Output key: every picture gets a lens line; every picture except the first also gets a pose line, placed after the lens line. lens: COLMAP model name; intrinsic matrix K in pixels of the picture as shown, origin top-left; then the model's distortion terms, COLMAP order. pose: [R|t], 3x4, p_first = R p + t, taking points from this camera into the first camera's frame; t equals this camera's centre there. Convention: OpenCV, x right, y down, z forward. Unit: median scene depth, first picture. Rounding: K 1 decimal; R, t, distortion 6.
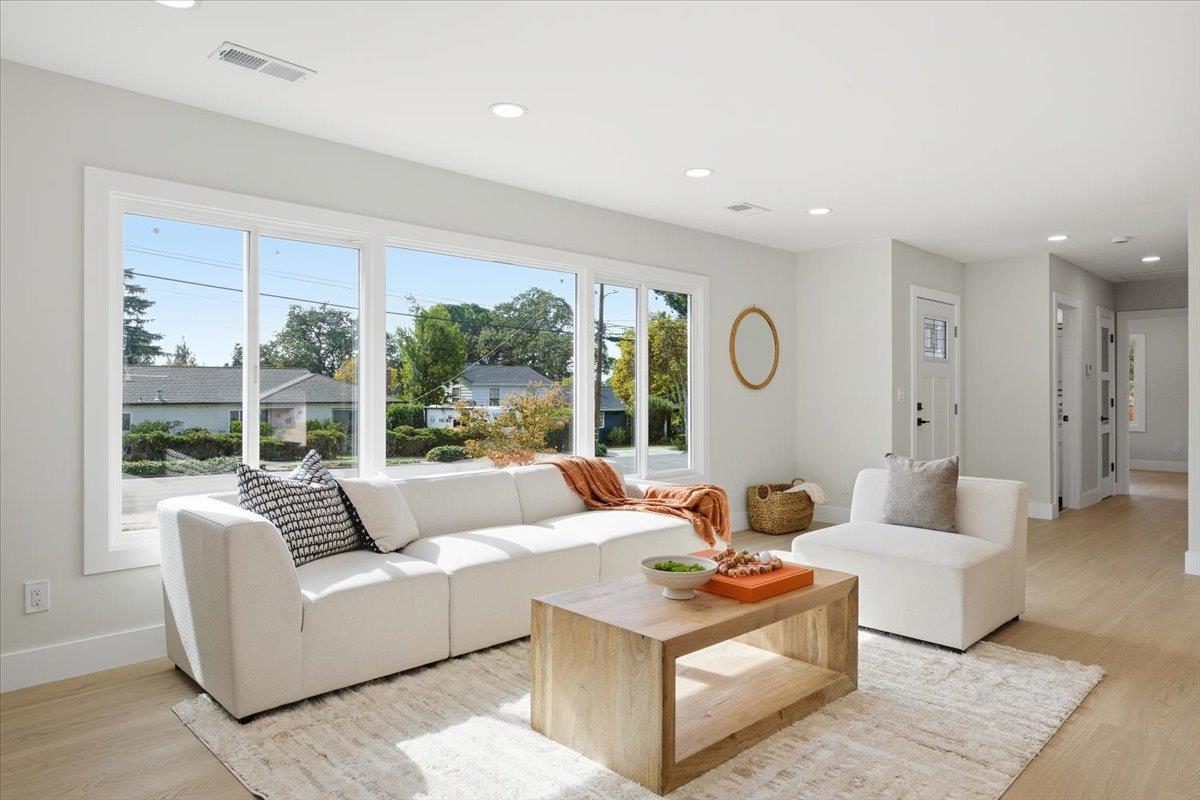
lens RADIAL K [[756.7, 0, 601.7], [0, 756.7, 395.2], [0, 0, 1]] dist [0.002439, 0.000127]
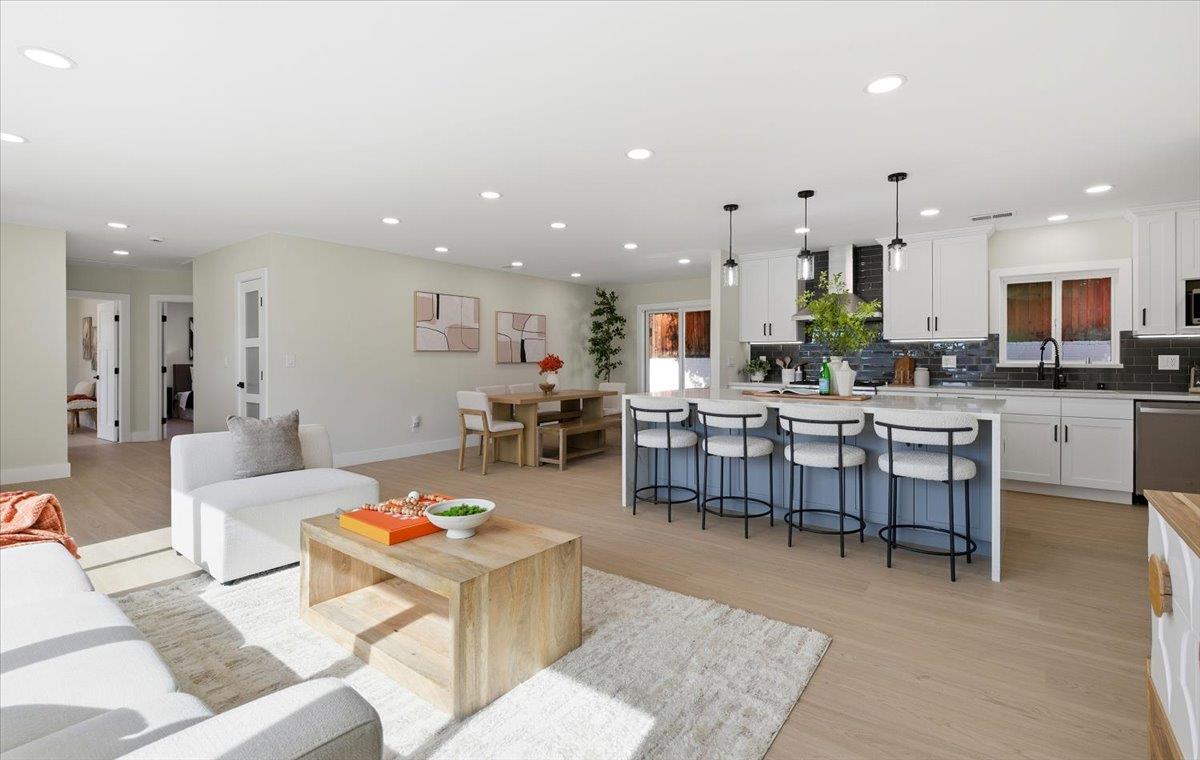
lens RADIAL K [[541.3, 0, 612.7], [0, 541.3, 360.5], [0, 0, 1]] dist [0.001187, 0.000150]
pose [[-0.159499, -0.003134, 0.987193, -0.793711], [0.001061, 0.999994, 0.003346, -0.008426], [-0.987198, 0.001581, -0.159495, 0.934706]]
